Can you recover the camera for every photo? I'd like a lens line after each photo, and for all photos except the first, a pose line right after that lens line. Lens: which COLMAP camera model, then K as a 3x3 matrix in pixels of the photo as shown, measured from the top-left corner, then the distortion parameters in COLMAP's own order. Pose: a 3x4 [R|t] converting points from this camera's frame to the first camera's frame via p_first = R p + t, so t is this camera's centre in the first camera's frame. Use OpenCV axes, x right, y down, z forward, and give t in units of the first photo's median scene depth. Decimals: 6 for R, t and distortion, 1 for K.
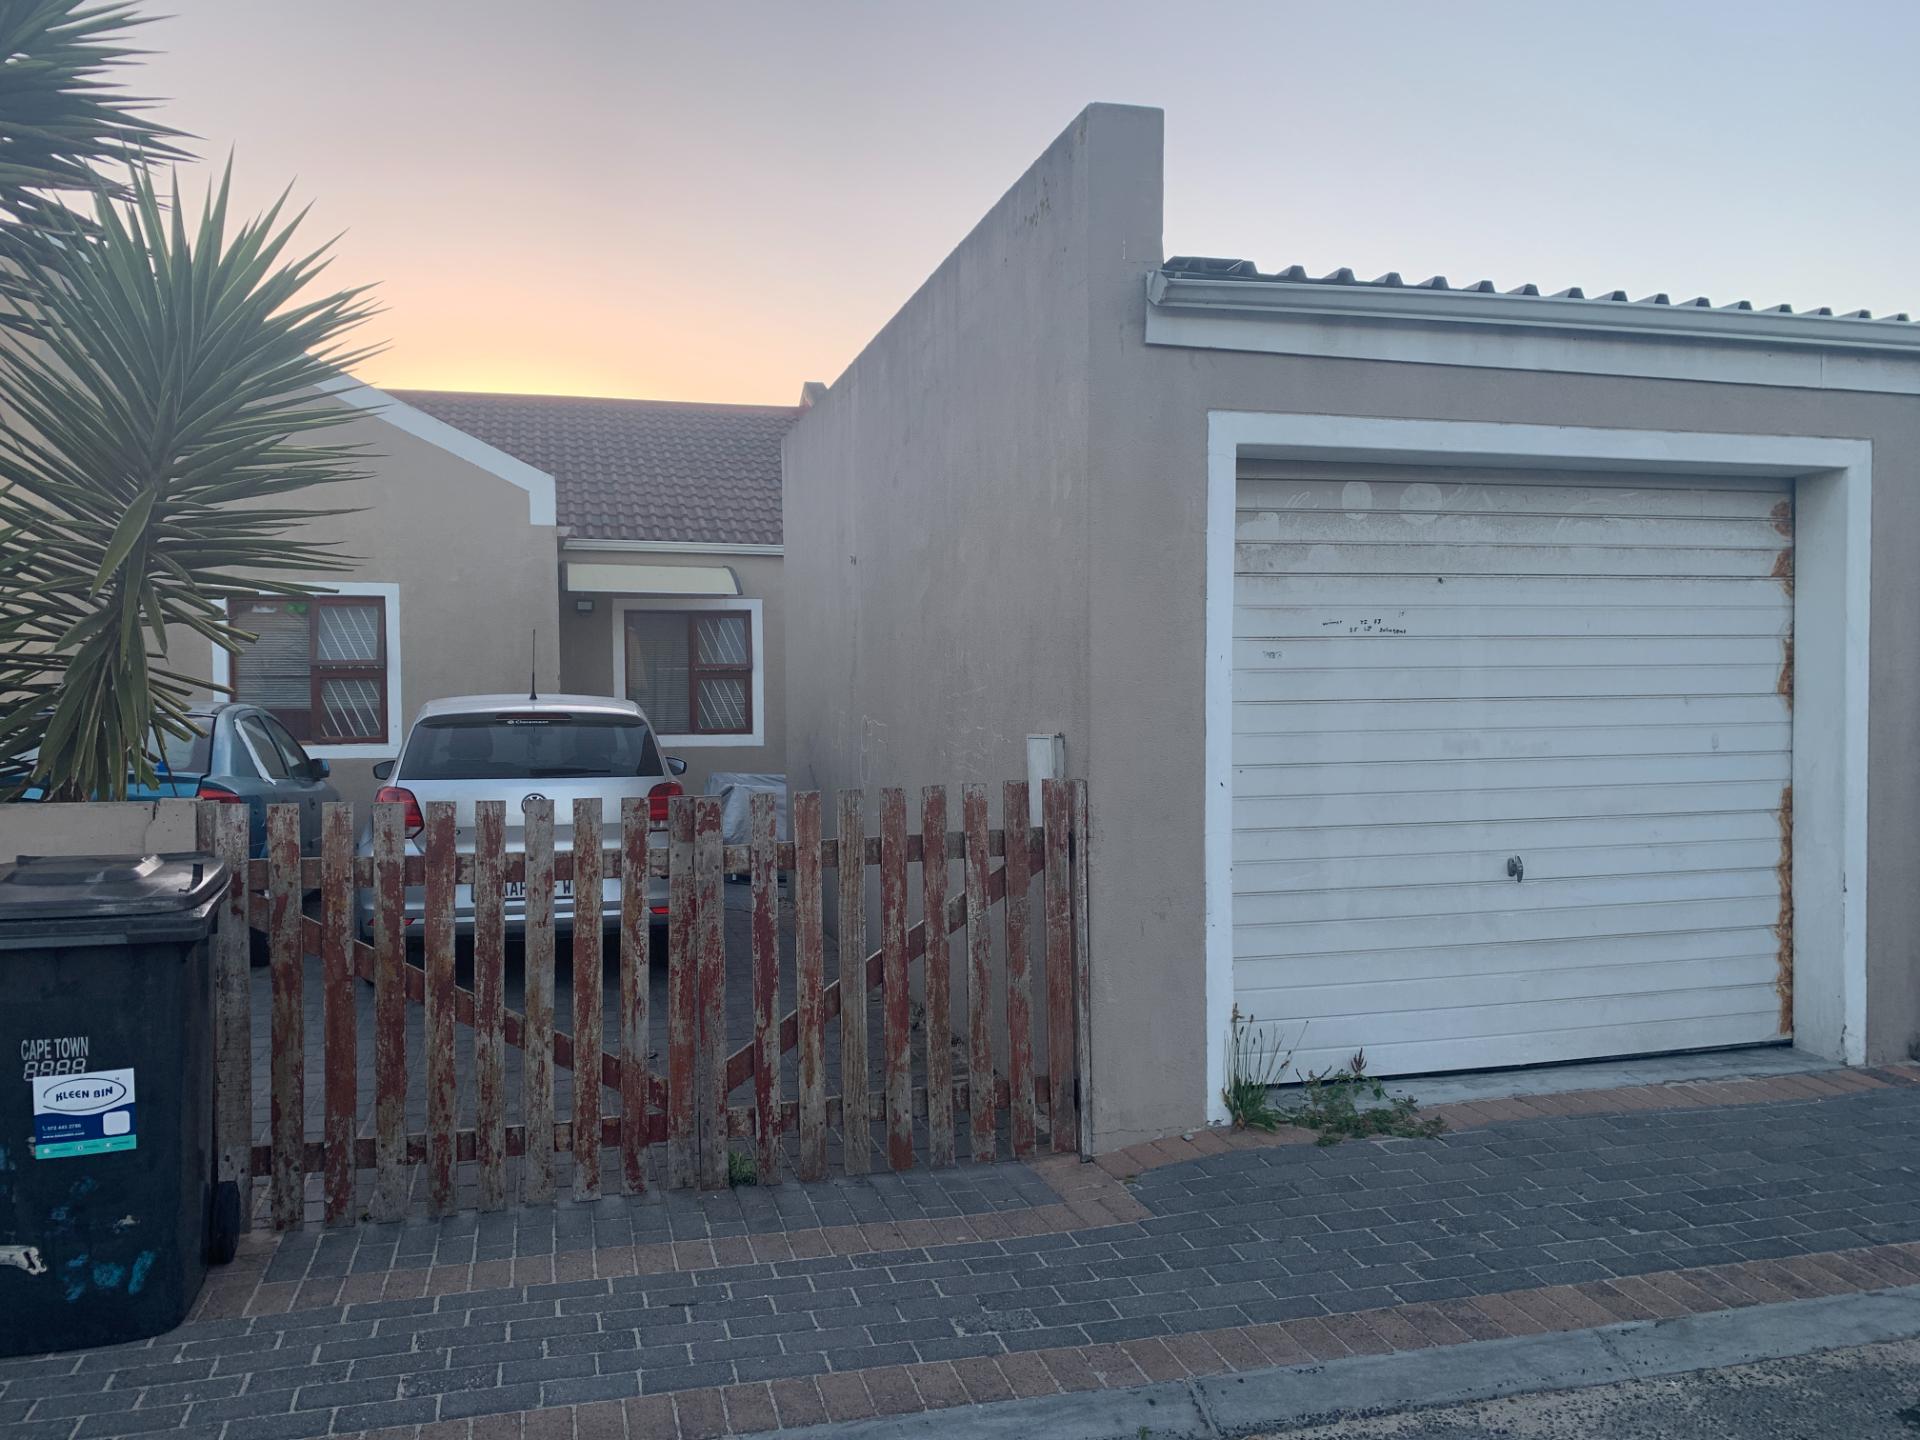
lens RADIAL K [[1640.1, 0, 1048.4], [0, 1640.1, 756.1], [0, 0, 1]] dist [0.028581, -0.034176]
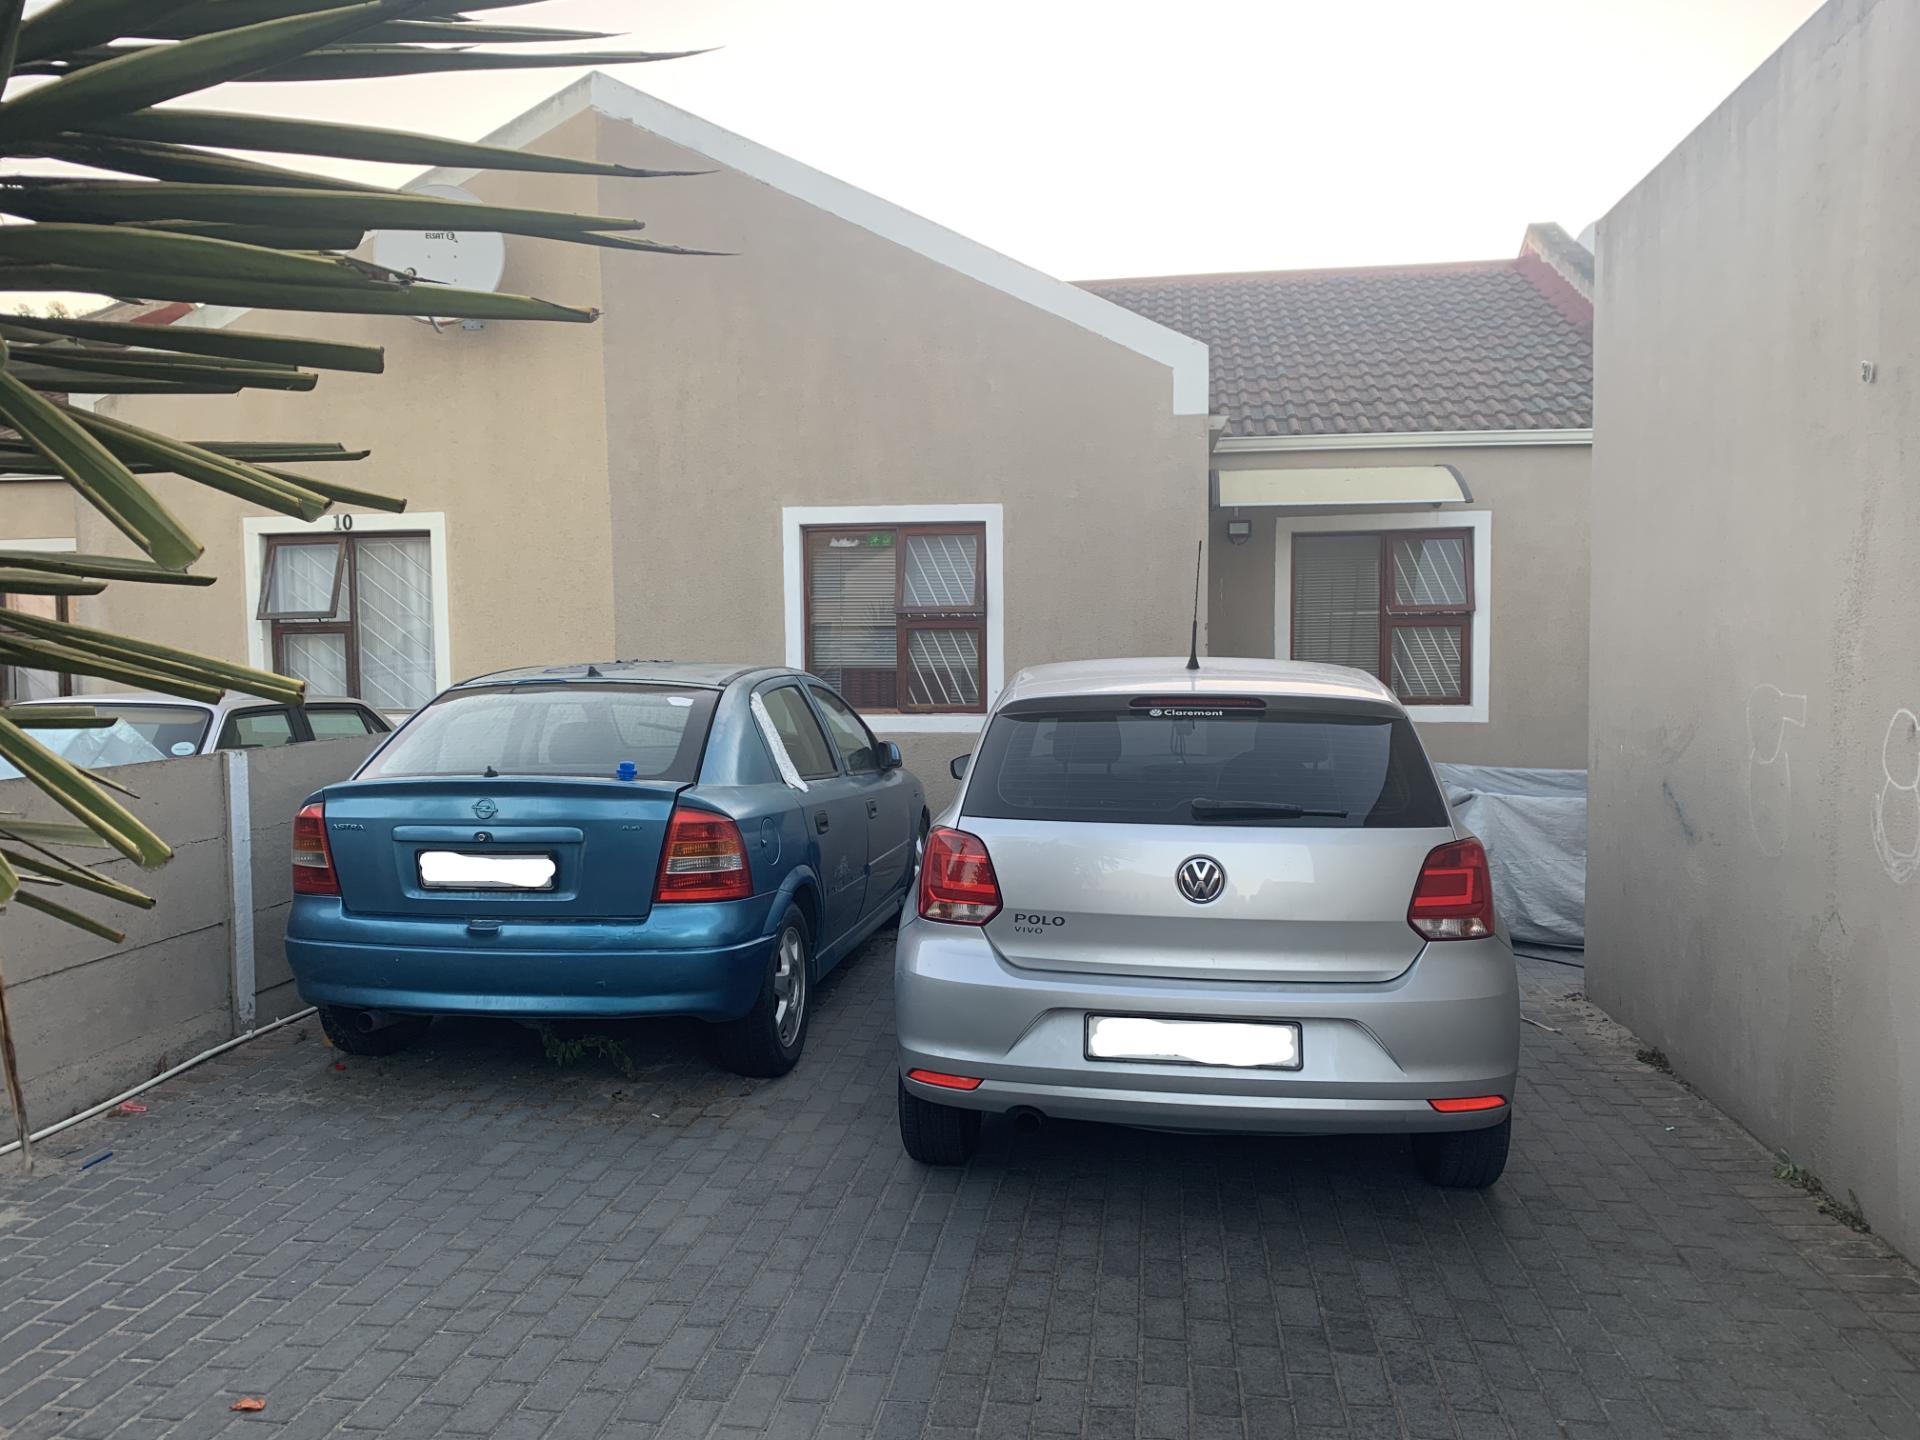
lens RADIAL K [[1448.1, 0, 932.9], [0, 1448.1, 730.7], [0, 0, 1]] dist [0.123005, -0.201646]
pose [[0.901734, 0.026890, -0.431455, -0.238641], [-0.015552, 0.999435, 0.029785, -0.035627], [0.432012, -0.020148, 0.901643, 0.686512]]
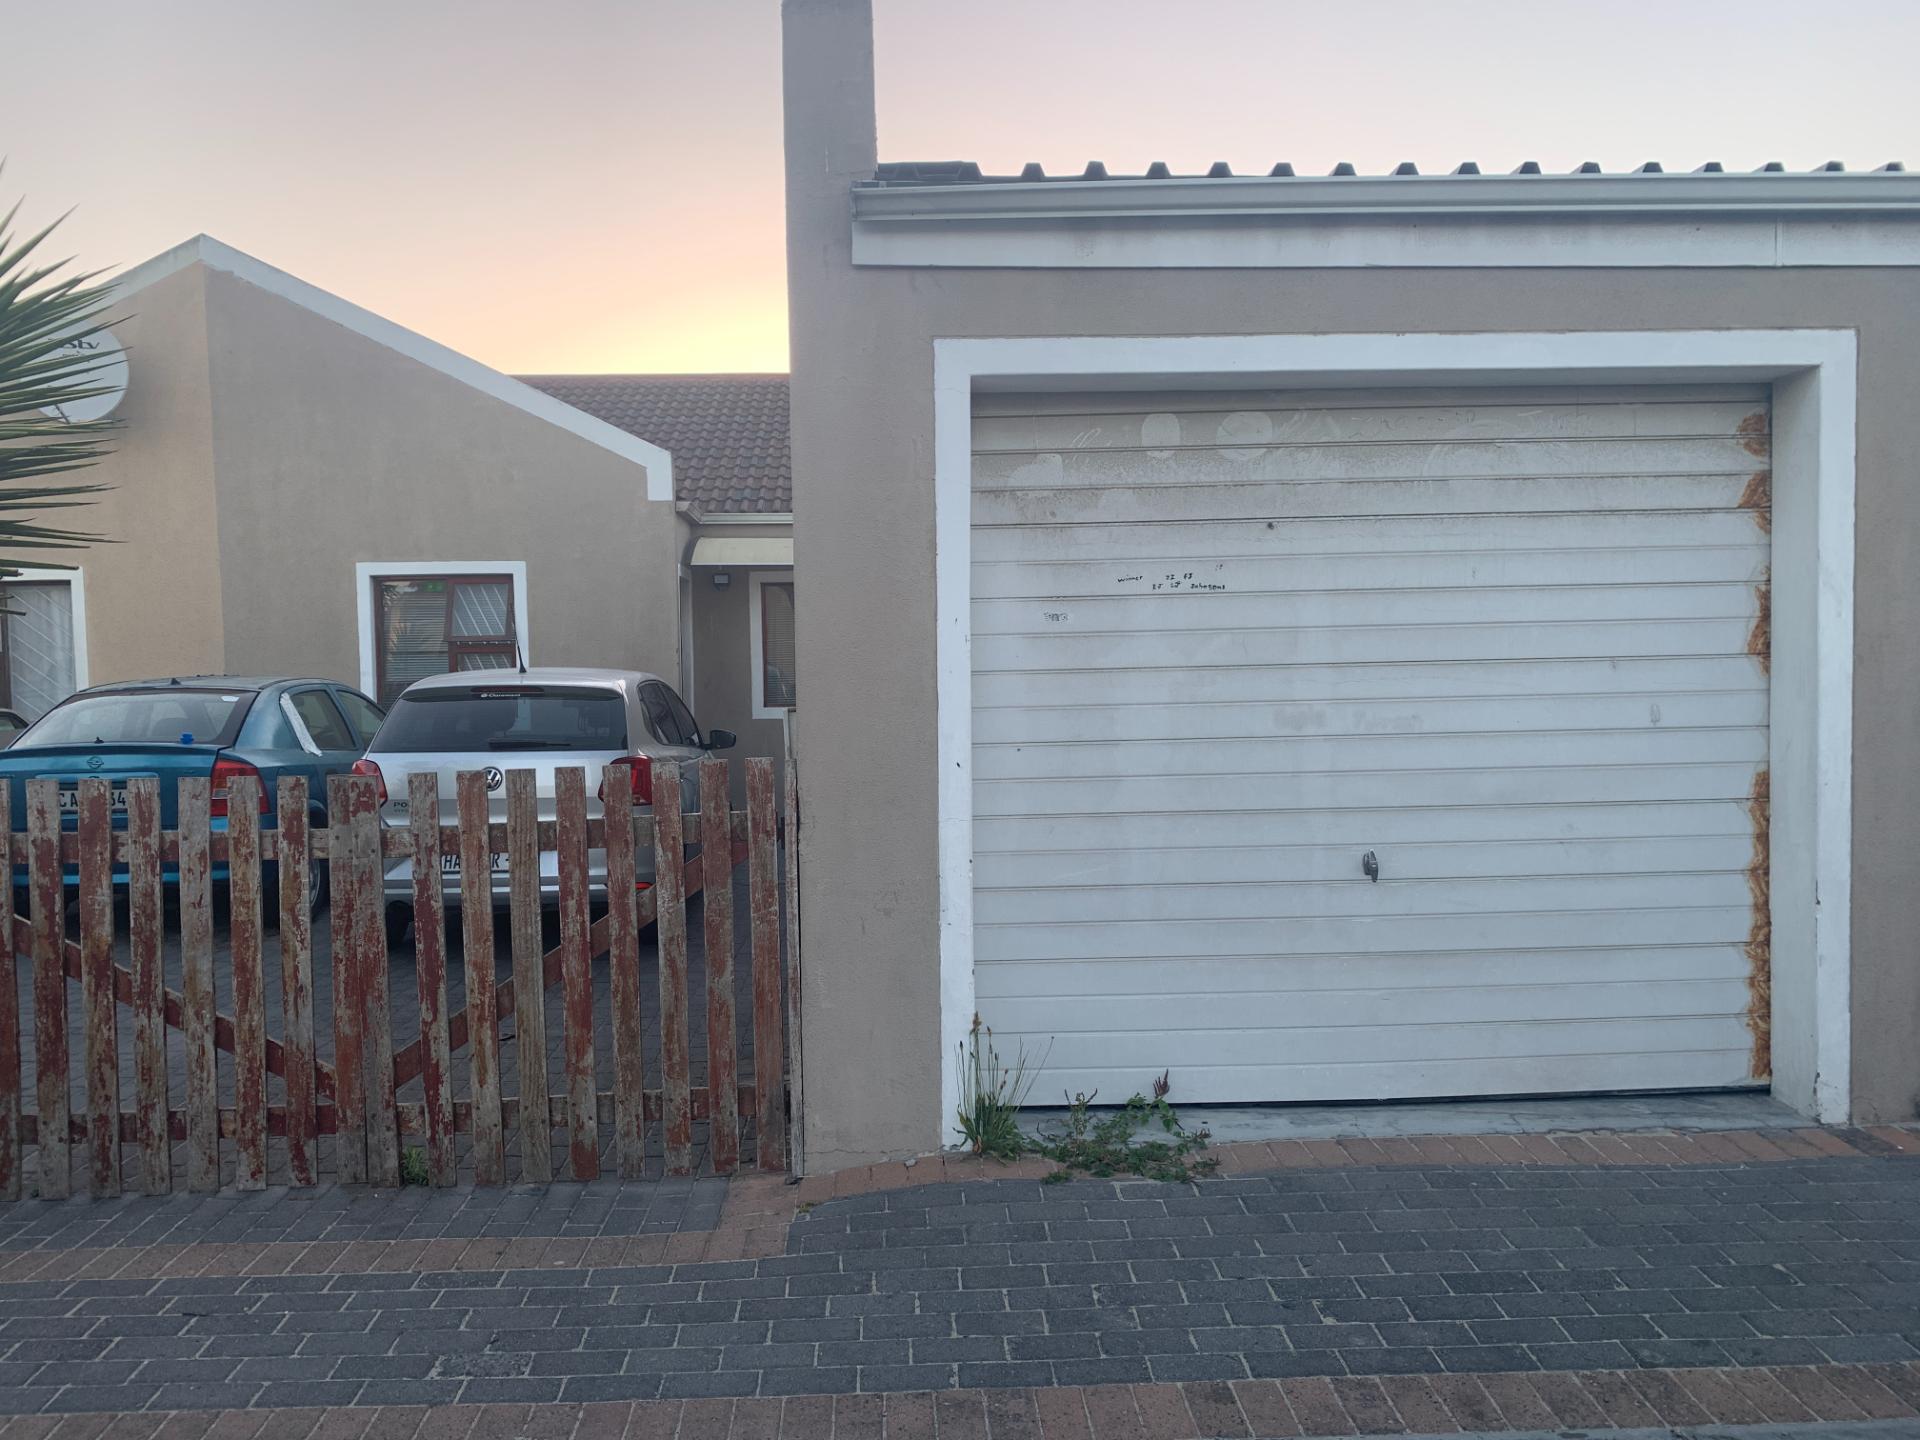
lens RADIAL K [[1640.1, 0, 1048.4], [0, 1640.1, 756.1], [0, 0, 1]] dist [0.028581, -0.034176]
pose [[0.966627, 0.004877, -0.256140, 0.340082], [0.000140, 0.999809, 0.019568, -0.004487], [0.256187, -0.018951, 0.966442, 0.147134]]
